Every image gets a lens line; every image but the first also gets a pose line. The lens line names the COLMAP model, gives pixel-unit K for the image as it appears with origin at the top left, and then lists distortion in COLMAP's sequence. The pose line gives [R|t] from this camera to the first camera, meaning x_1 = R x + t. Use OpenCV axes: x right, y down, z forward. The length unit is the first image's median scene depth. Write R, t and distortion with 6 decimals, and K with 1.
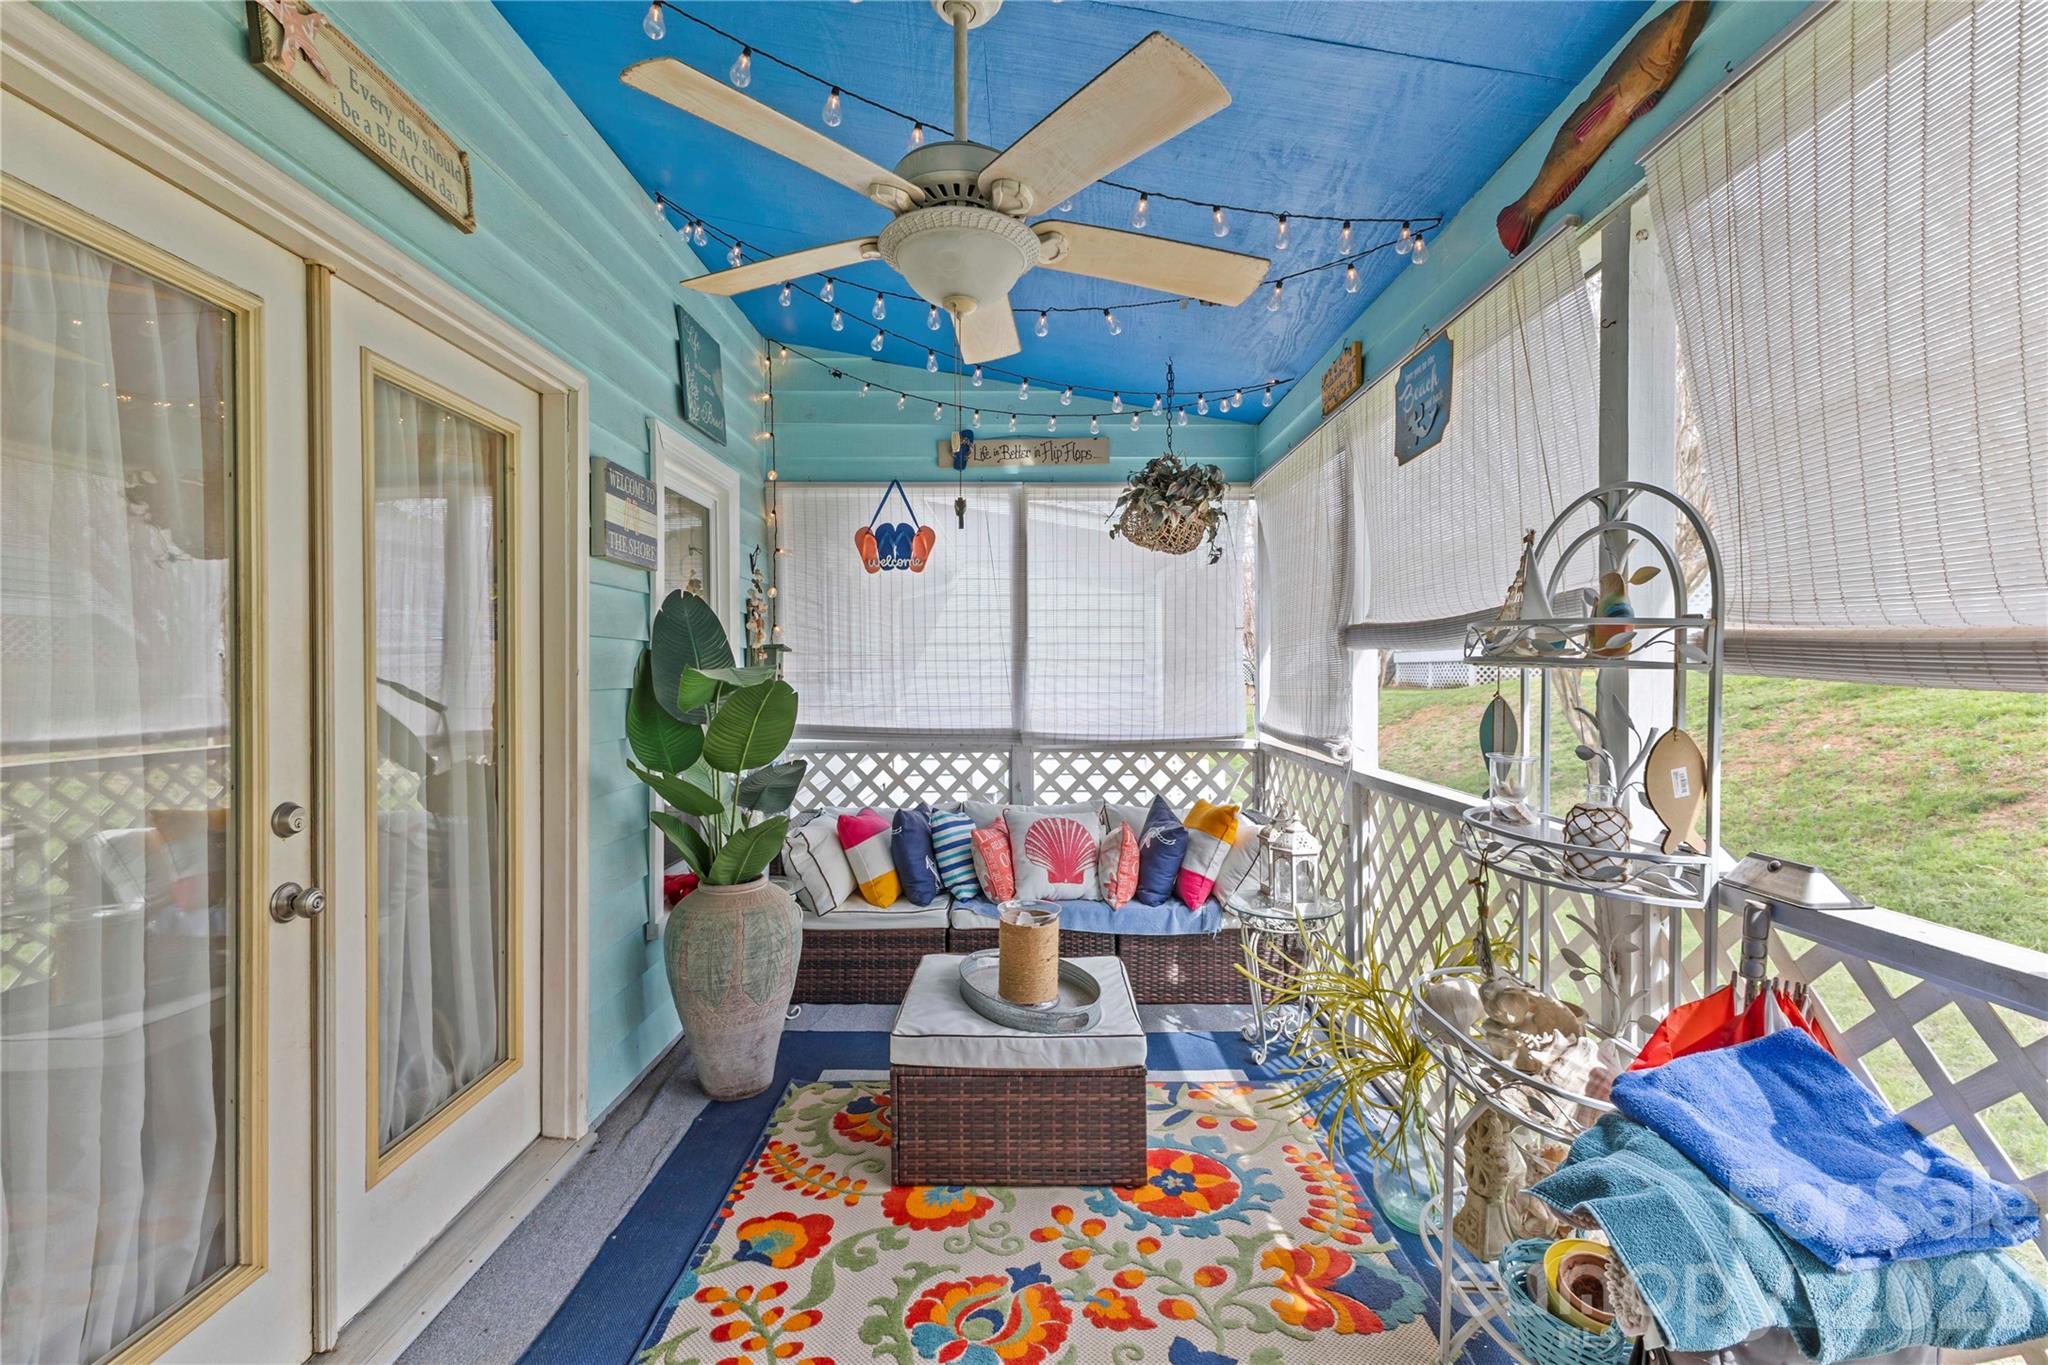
lens RADIAL K [[877.1, 0, 1032.2], [0, 877.1, 674.4], [0, 0, 1]] dist [0.010081, -0.003494]
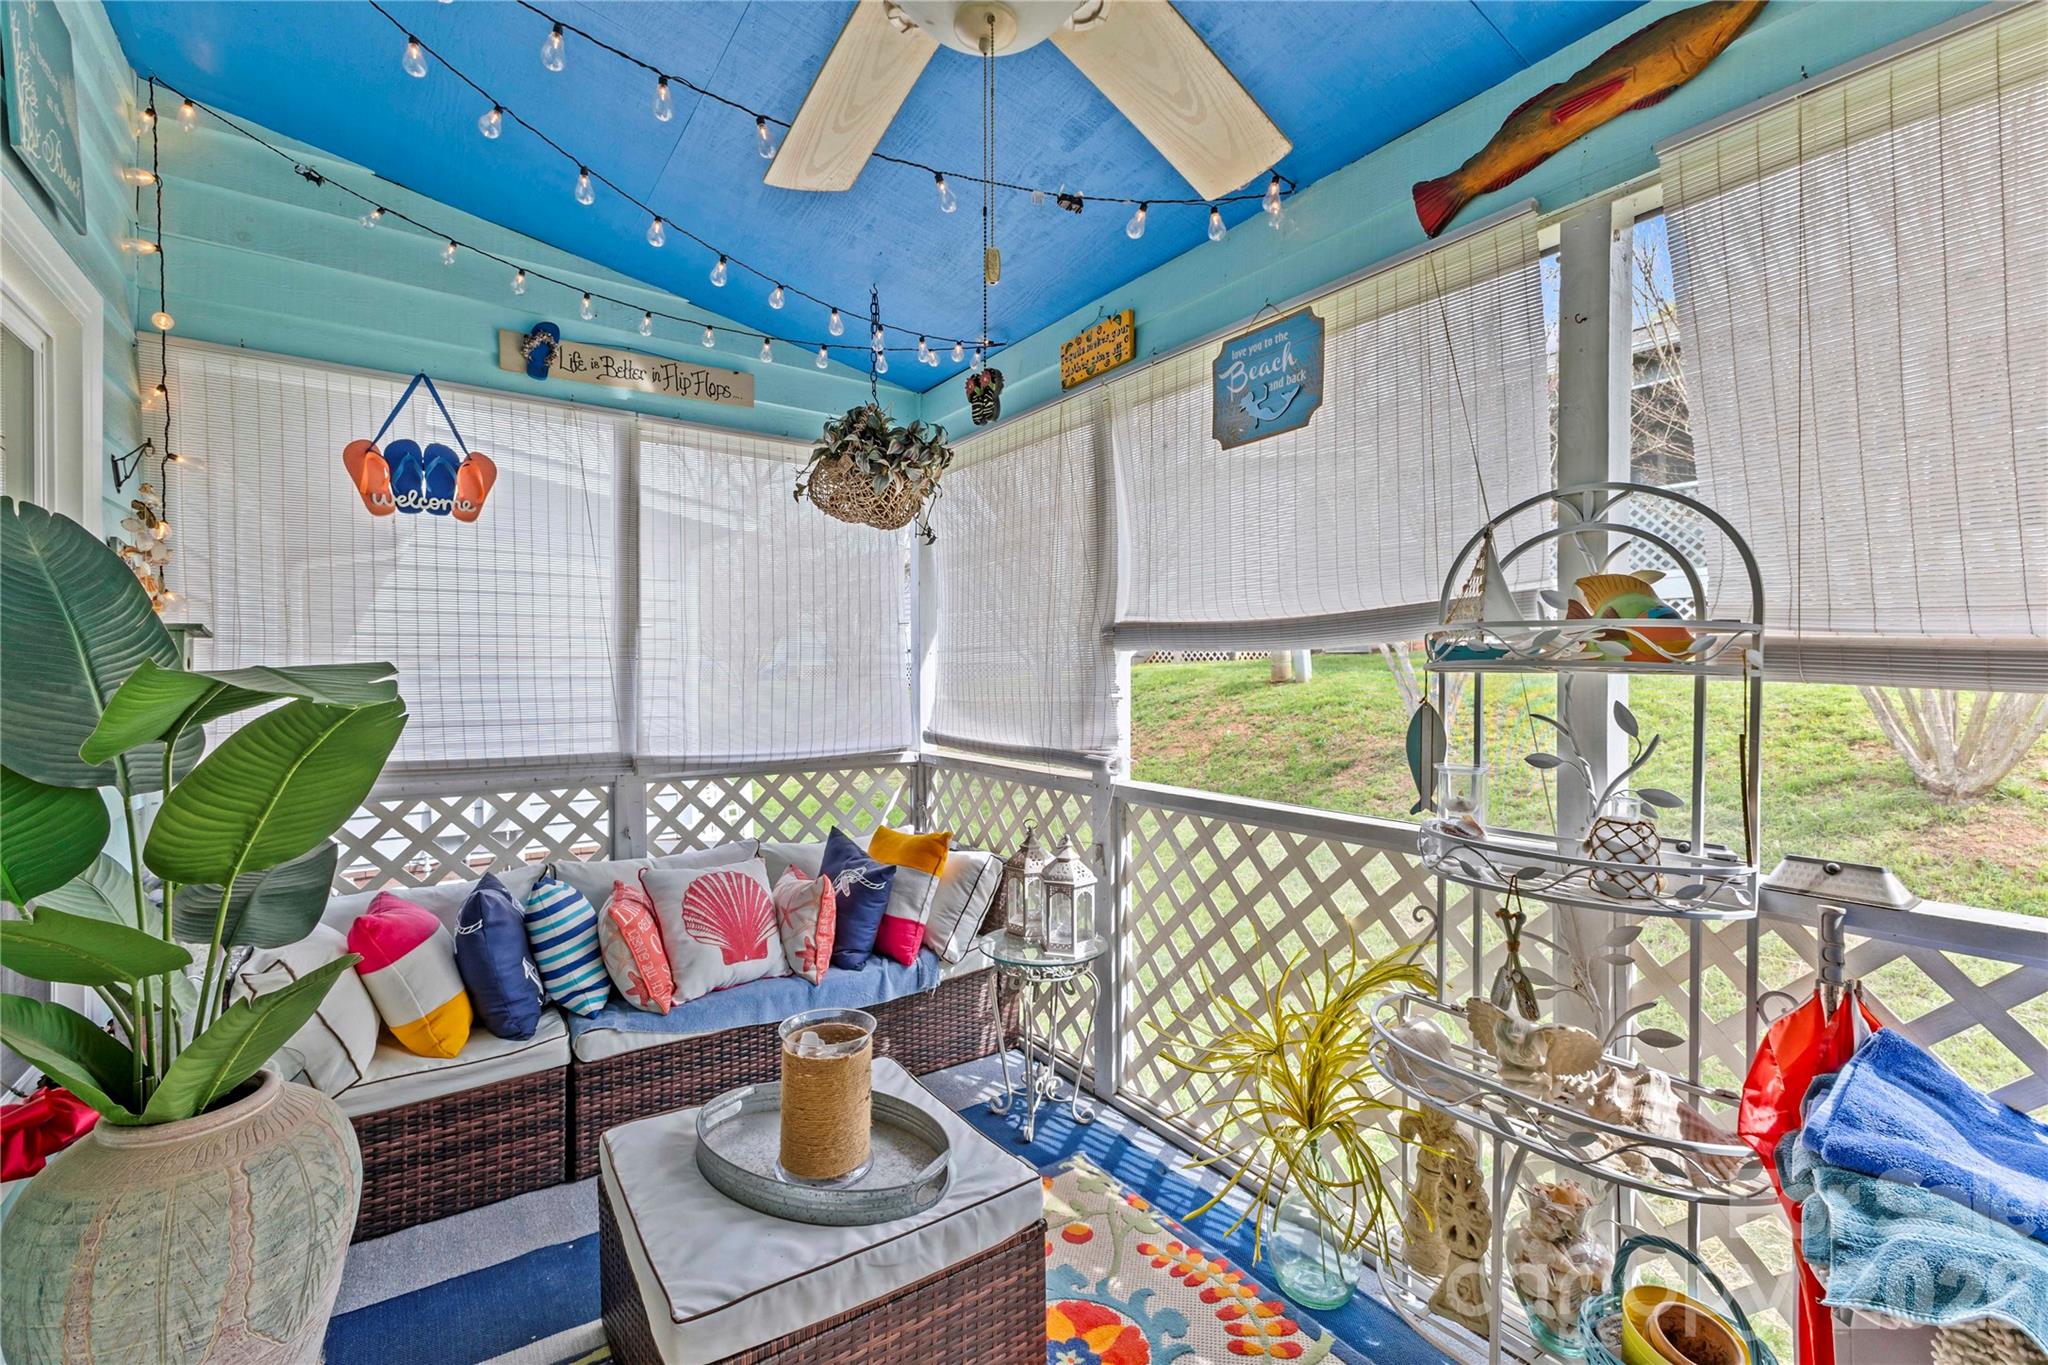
lens RADIAL K [[877.1, 0, 1030.8], [0, 877.1, 672.7], [0, 0, 1]] dist [0.010081, -0.003494]
pose [[0.821255, 0.002261, 0.570557, -0.221966], [-0.000558, 0.999995, -0.003160, -0.002308], [-0.570562, 0.002277, 0.821252, 0.306463]]
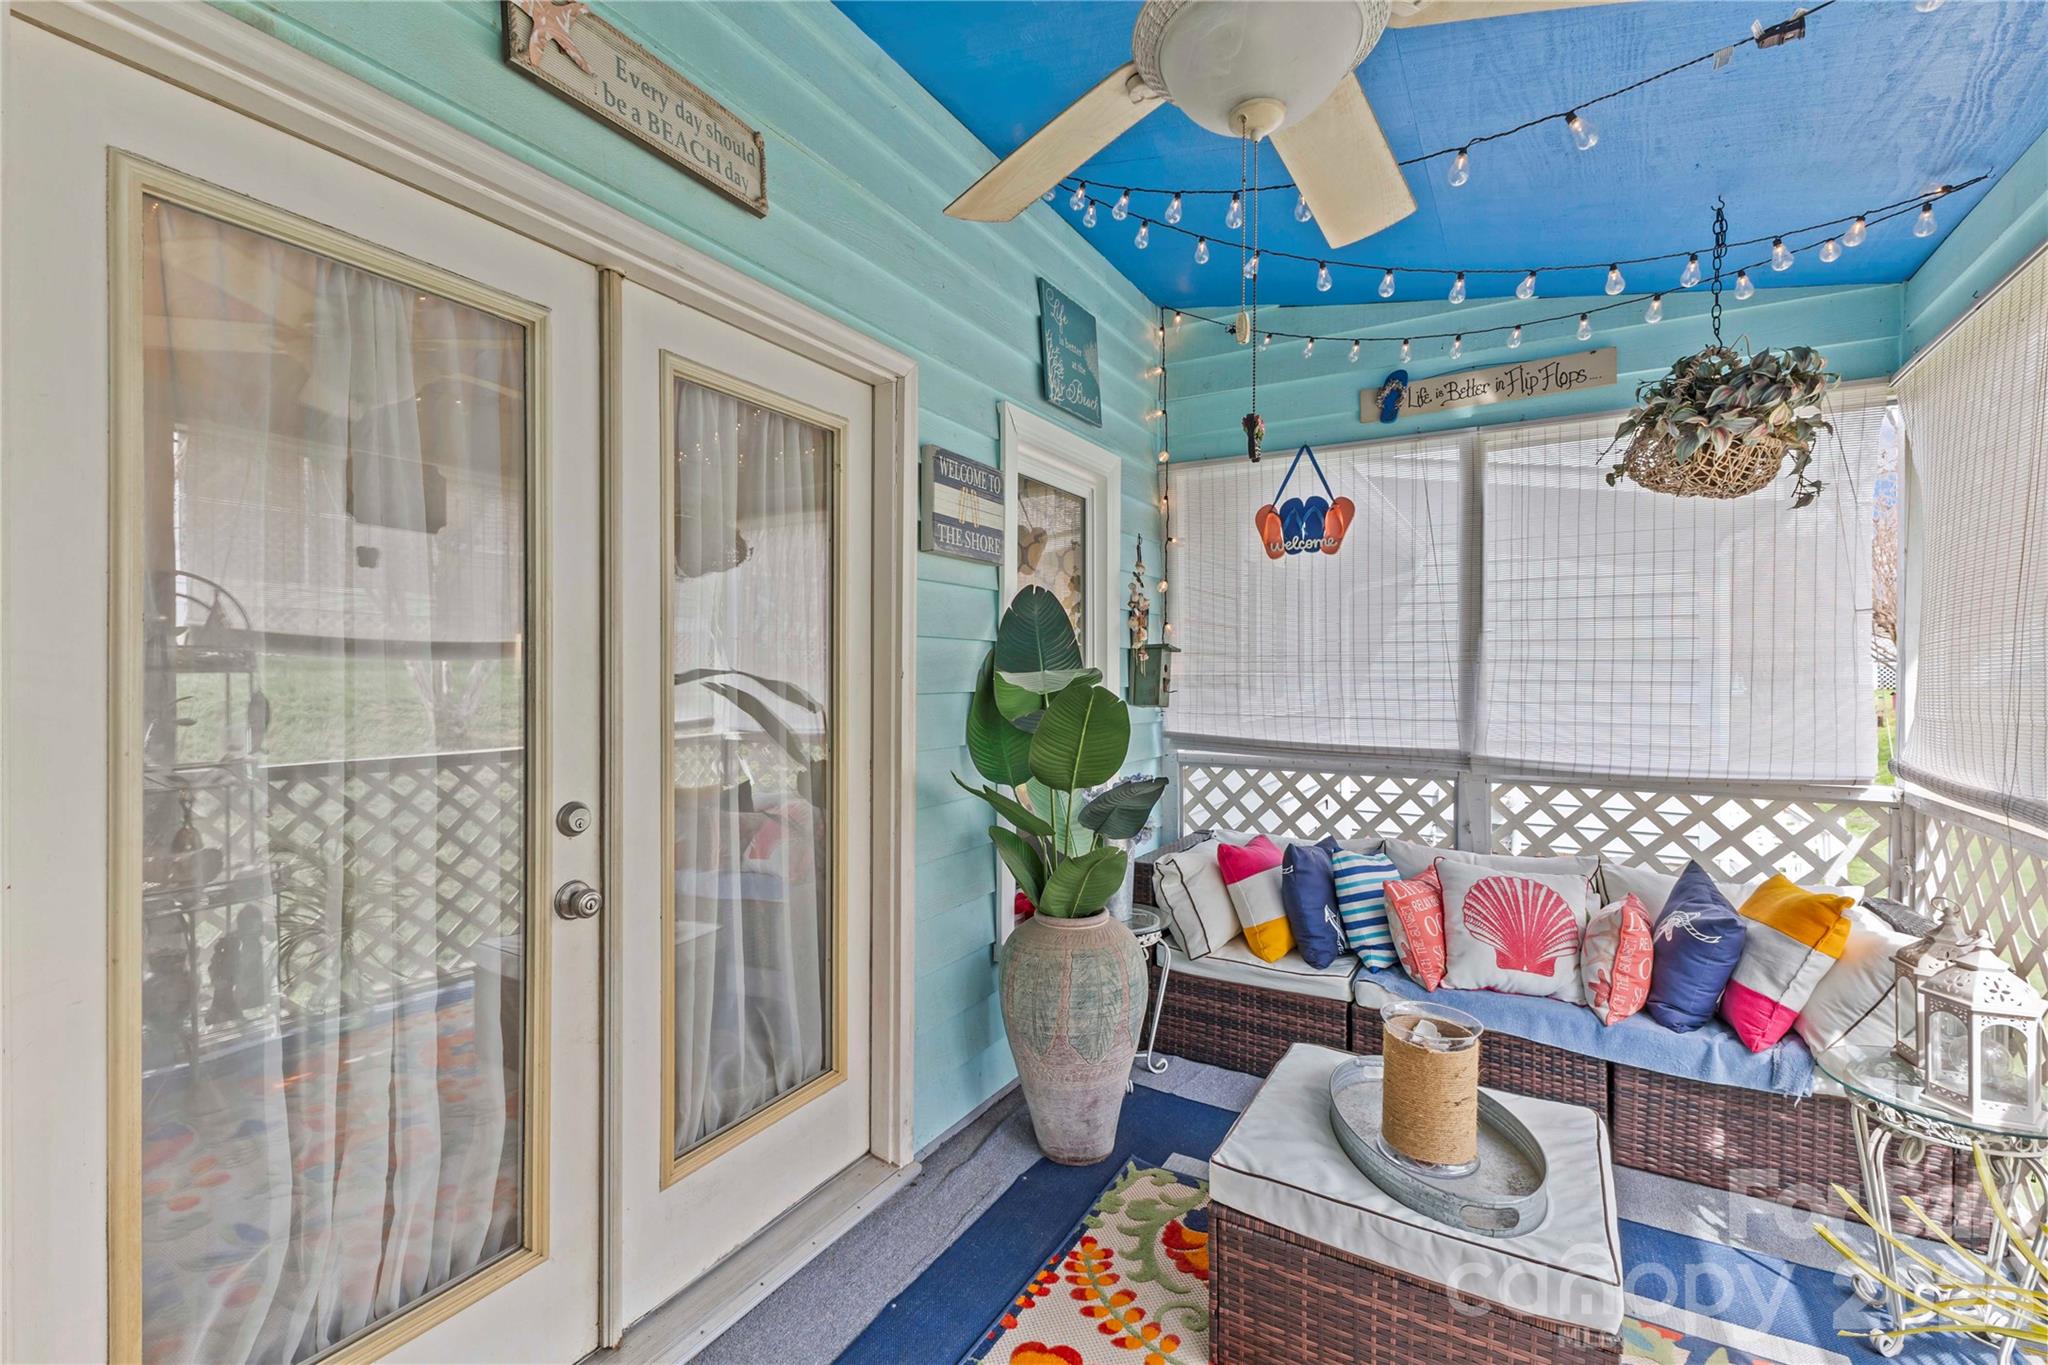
lens RADIAL K [[877.1, 0, 1025.1], [0, 877.1, 678.1], [0, 0, 1]] dist [0.010081, -0.003494]
pose [[0.858713, 0.008719, -0.512383, 0.064090], [-0.007263, 0.999962, 0.004844, -0.003250], [0.512406, -0.000439, 0.858743, 0.205694]]
